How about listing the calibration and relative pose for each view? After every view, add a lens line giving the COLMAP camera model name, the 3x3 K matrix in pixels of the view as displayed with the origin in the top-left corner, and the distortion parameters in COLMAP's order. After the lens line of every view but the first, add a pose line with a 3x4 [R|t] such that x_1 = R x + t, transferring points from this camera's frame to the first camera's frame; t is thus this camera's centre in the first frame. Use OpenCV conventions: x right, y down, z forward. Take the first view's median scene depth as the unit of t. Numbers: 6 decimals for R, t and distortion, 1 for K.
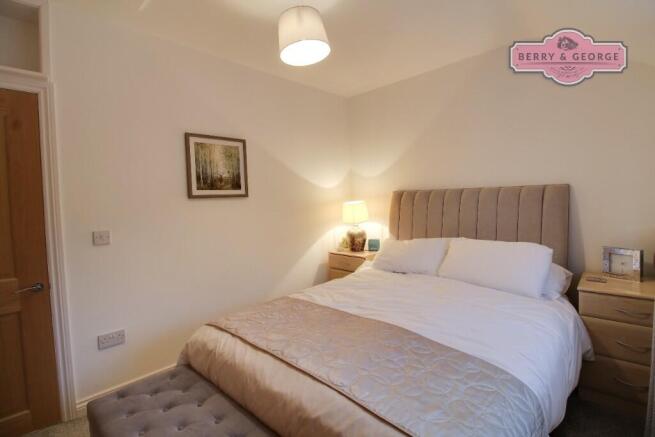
lens RADIAL K [[302.4, 0, 334.1], [0, 302.4, 210.6], [0, 0, 1]] dist [-0.015570, -0.000081]
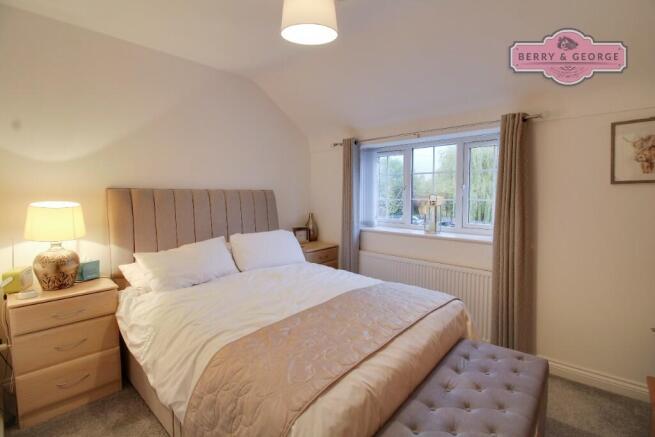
lens RADIAL K [[302.4, 0, 334.1], [0, 302.4, 210.6], [0, 0, 1]] dist [-0.015570, -0.000081]
pose [[-0.023760, -0.028152, 0.999321, -0.673887], [0.039909, 0.998780, 0.029086, -0.015064], [-0.998921, 0.040573, -0.022608, 0.639276]]
